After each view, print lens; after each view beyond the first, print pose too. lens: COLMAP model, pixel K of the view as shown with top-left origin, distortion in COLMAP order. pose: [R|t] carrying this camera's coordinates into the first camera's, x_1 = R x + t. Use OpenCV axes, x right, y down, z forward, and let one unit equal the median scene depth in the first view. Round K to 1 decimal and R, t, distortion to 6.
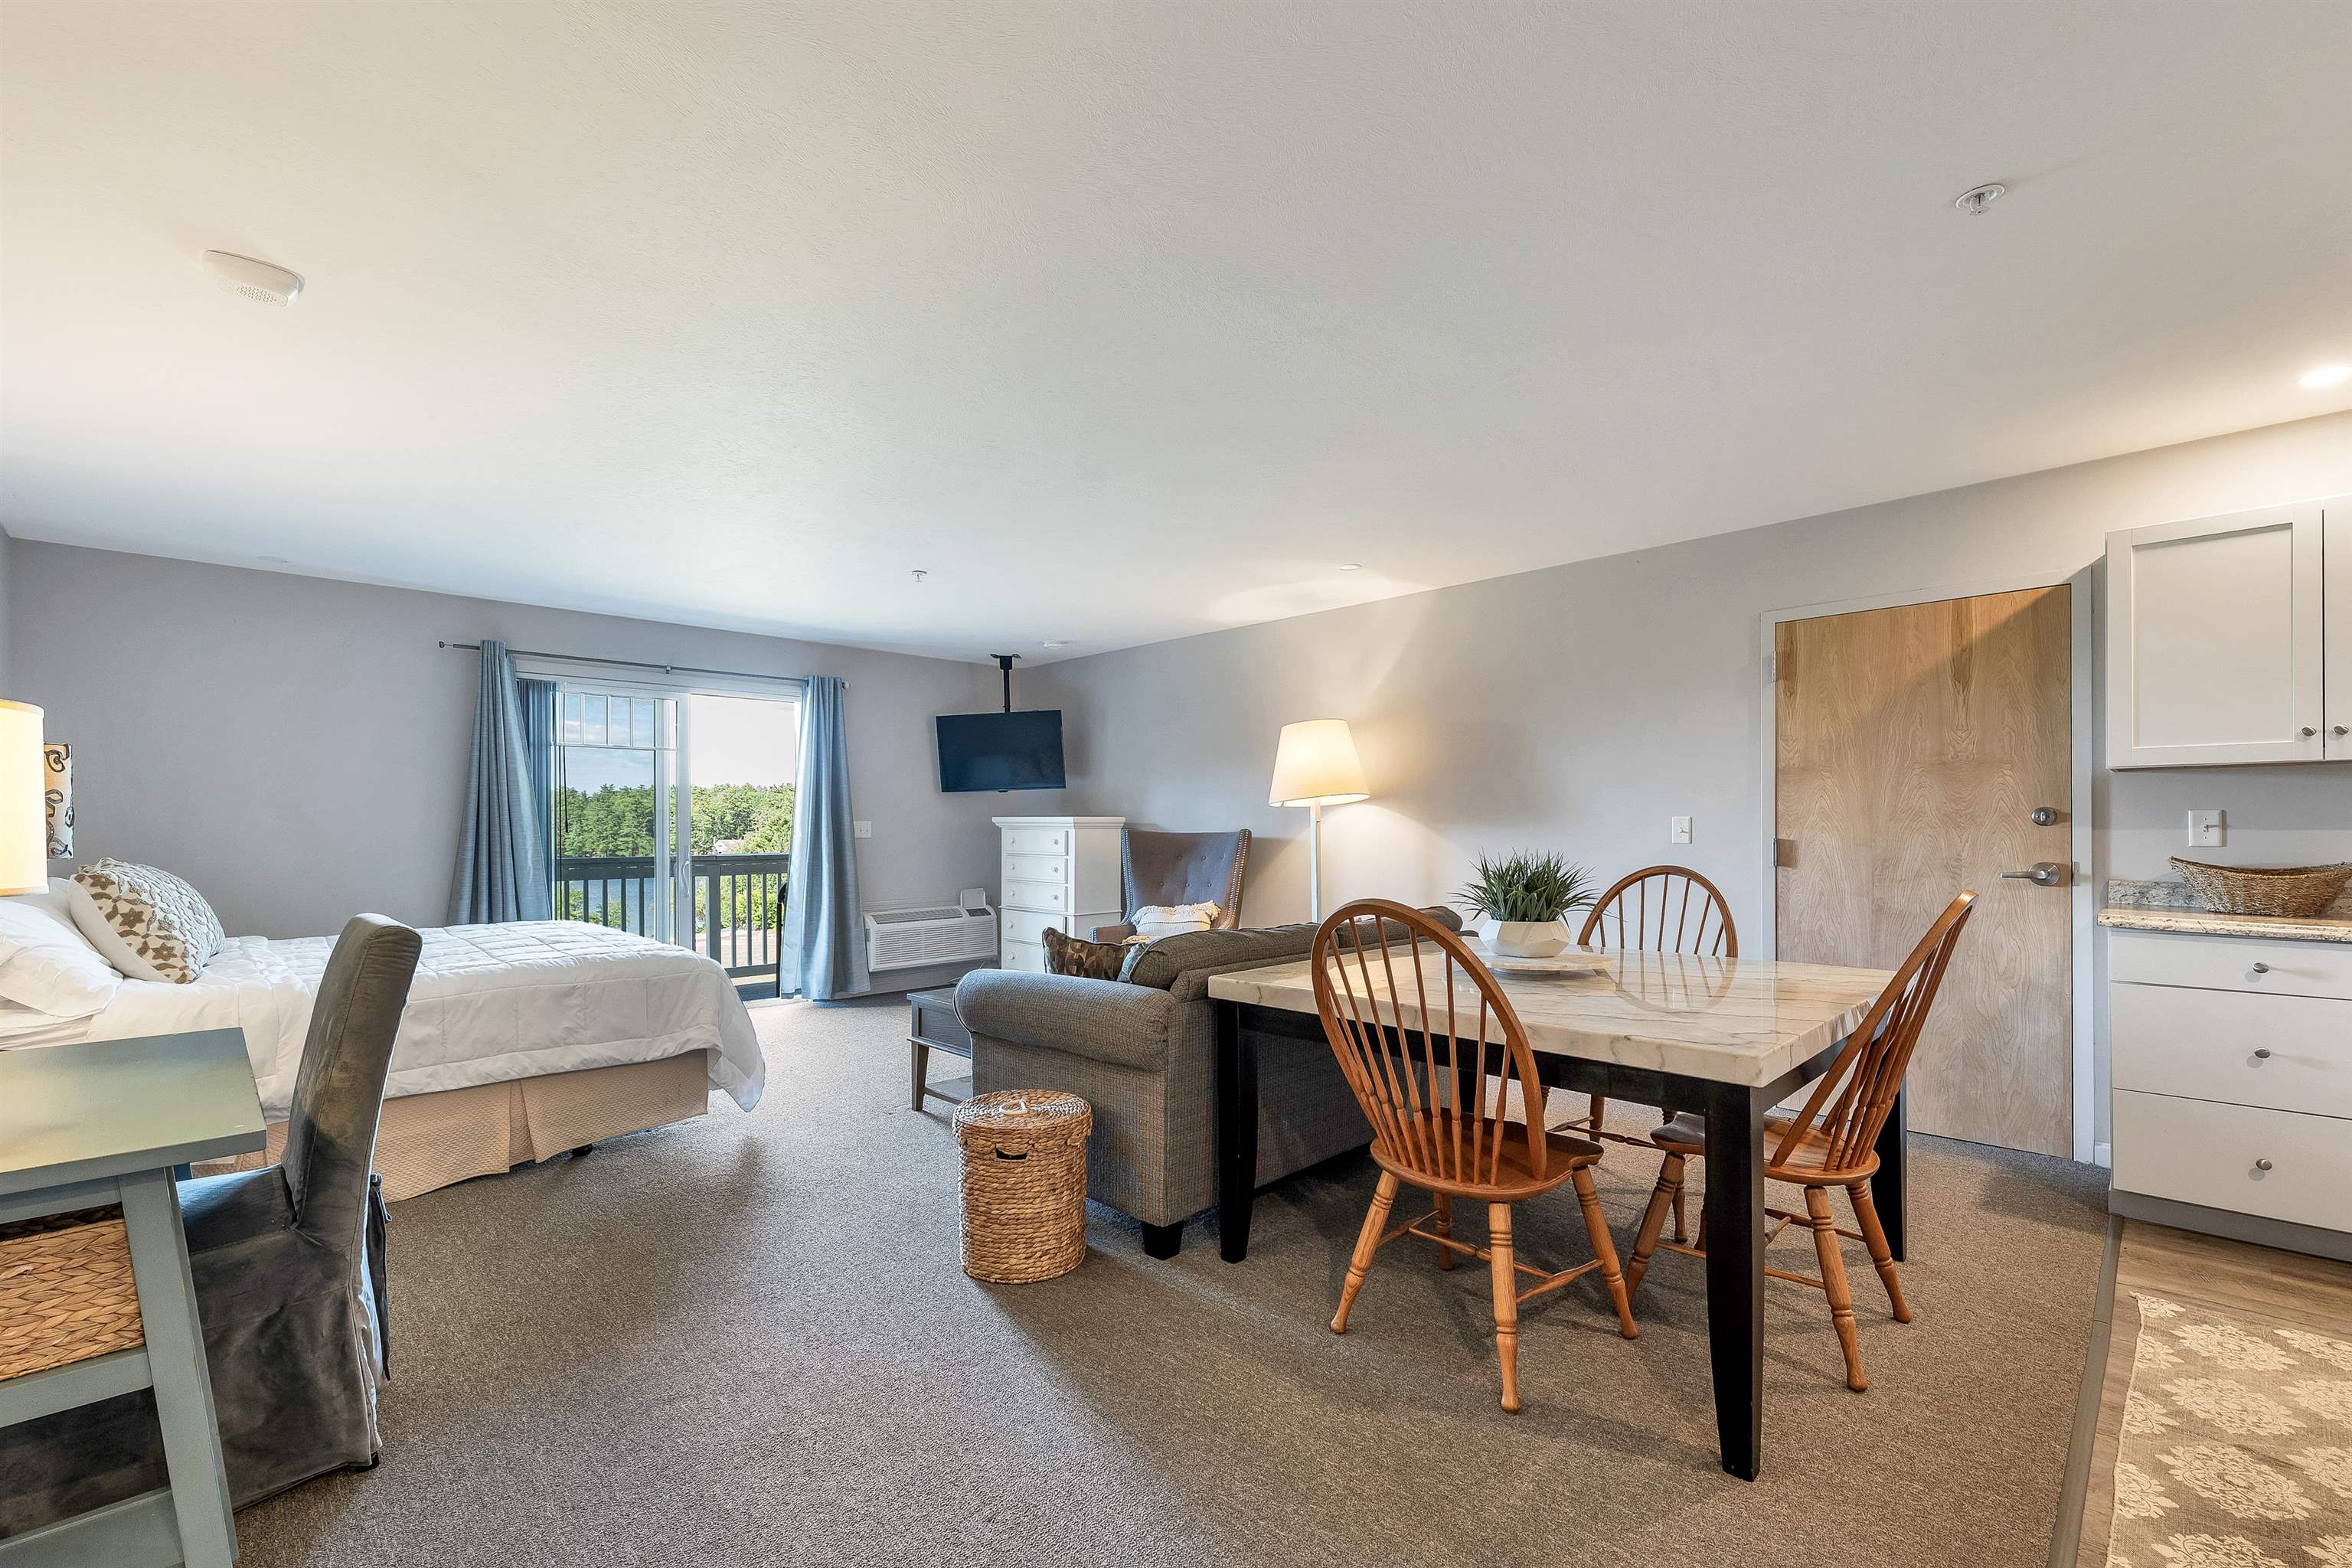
lens RADIAL K [[979.0, 0, 1173.8], [0, 979.0, 840.4], [0, 0, 1]] dist [0.000149, 0.000367]
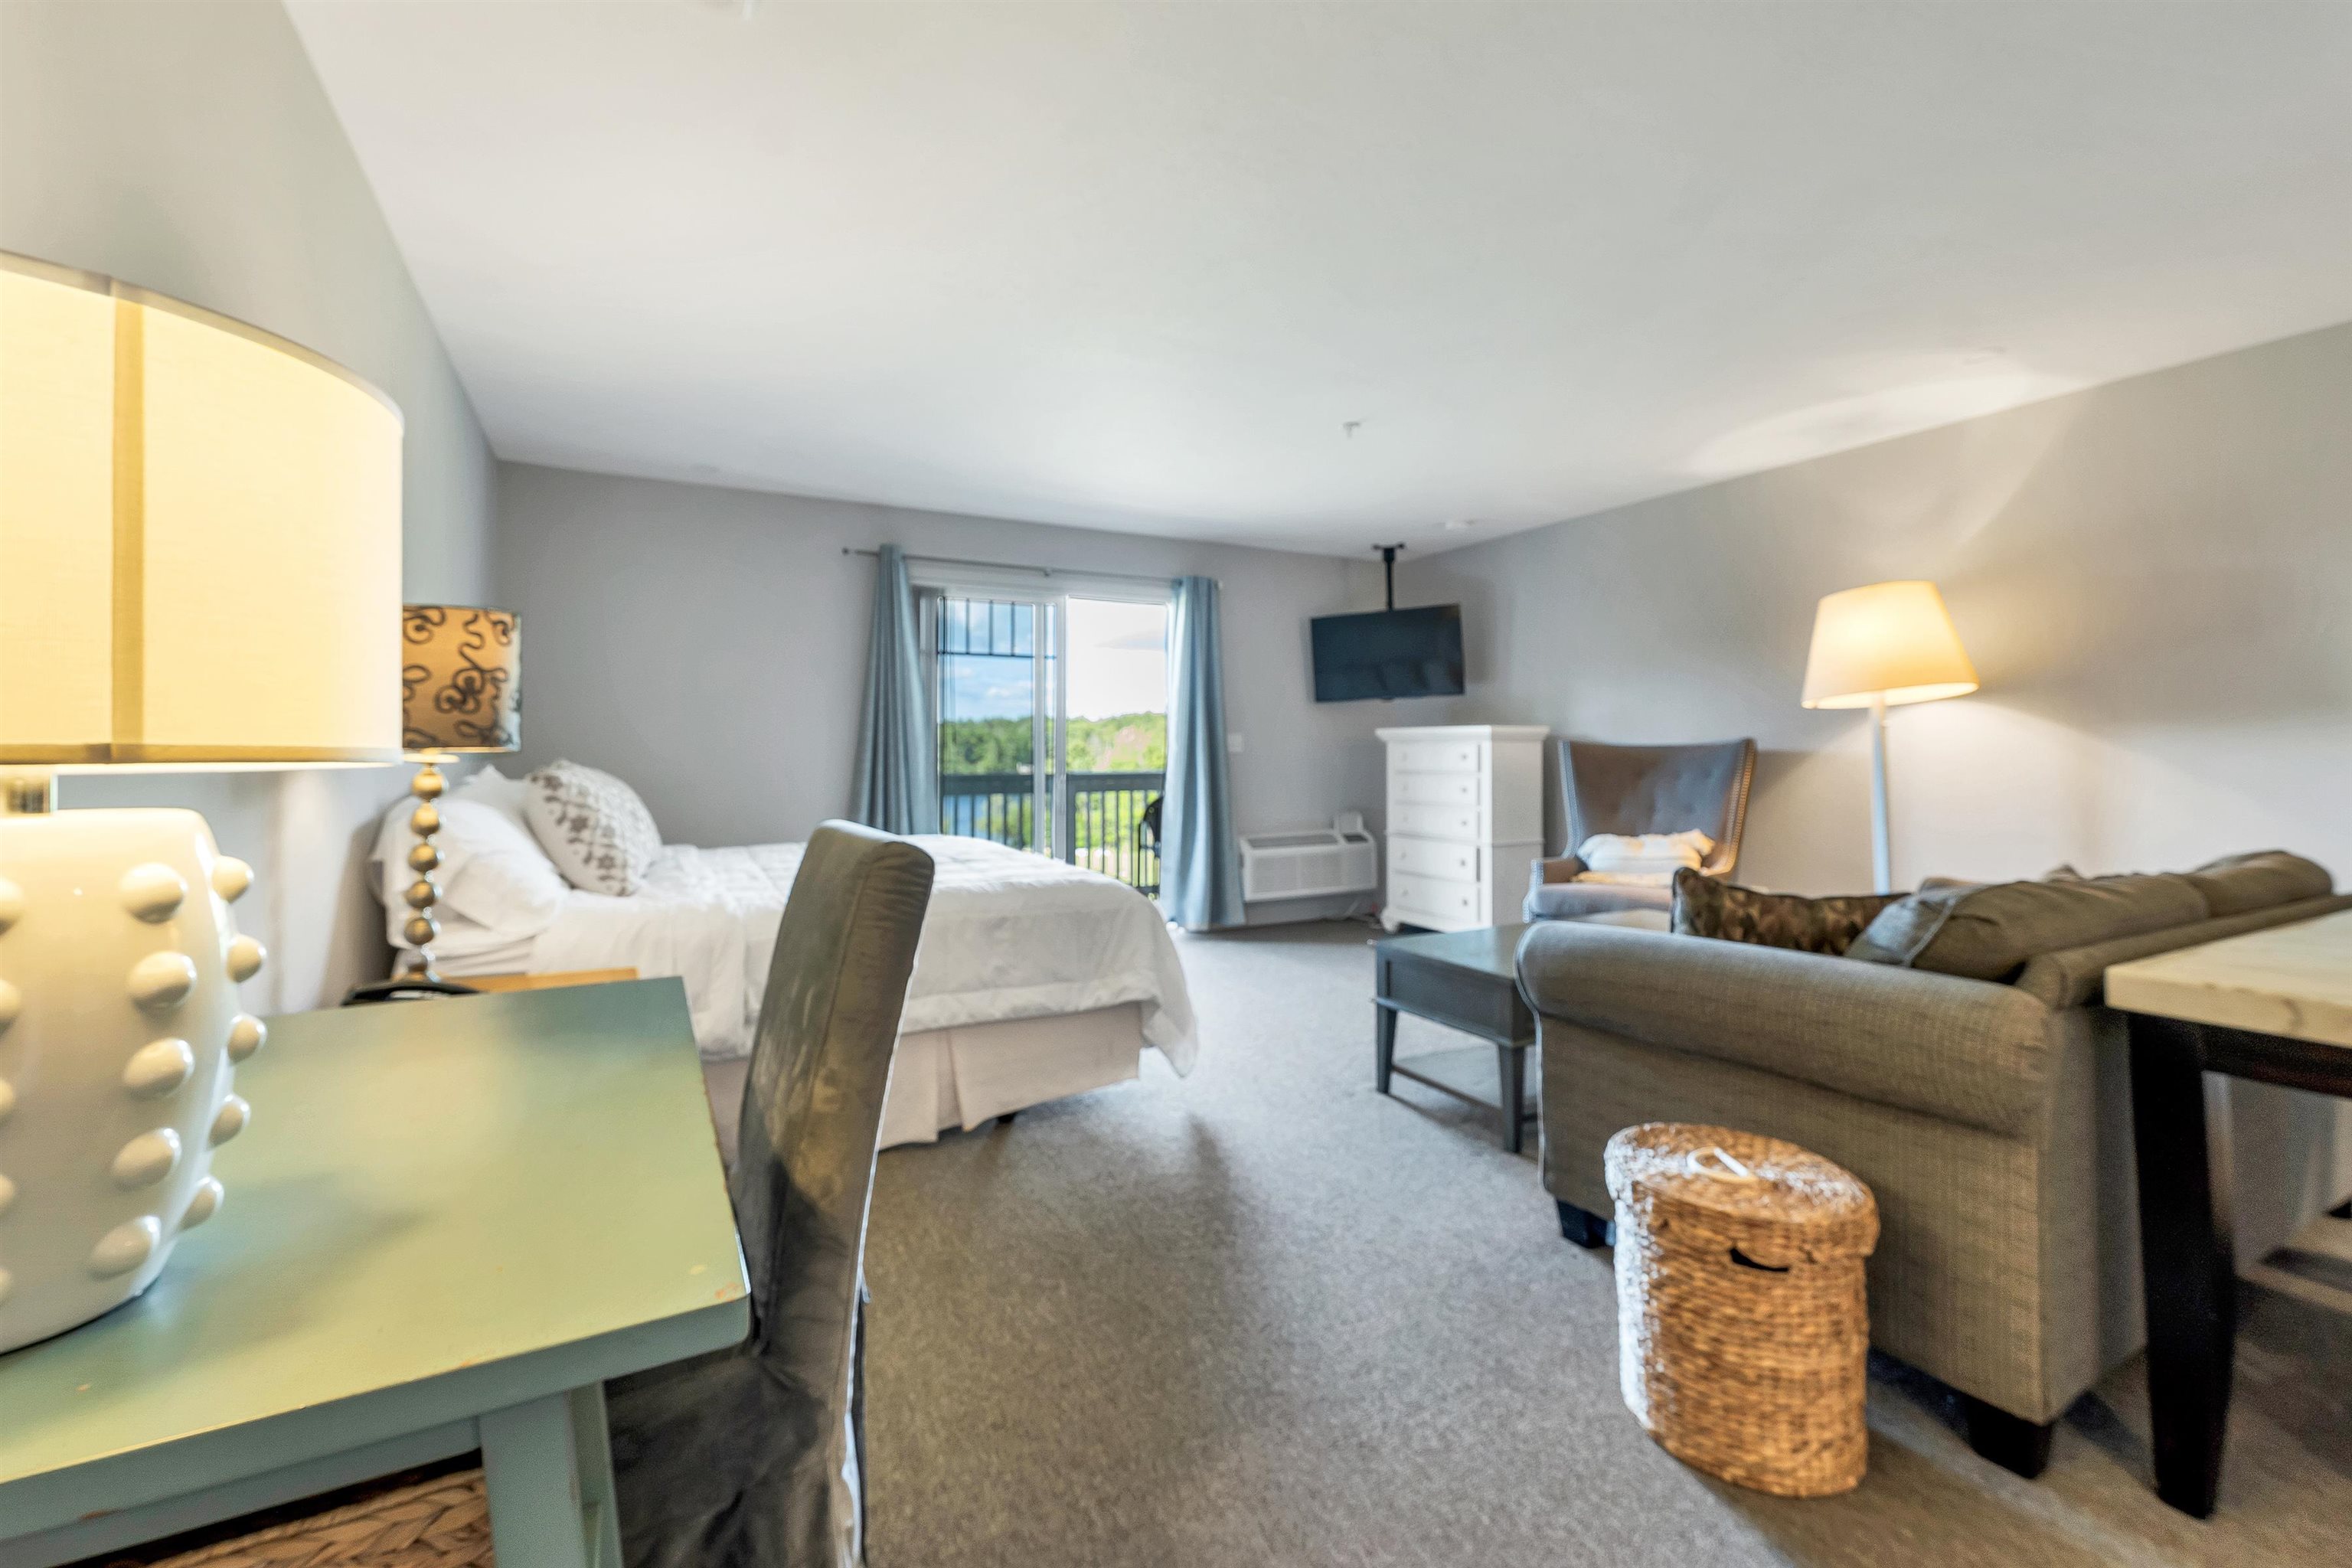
lens RADIAL K [[973.9, 0, 1178.1], [0, 973.9, 742.7], [0, 0, 1]] dist [0.013902, -0.000116]
pose [[0.960897, -0.003019, -0.276888, -0.242203], [-0.003905, 0.999693, -0.024453, 0.021264], [0.276877, 0.024578, 0.960591, 0.244354]]
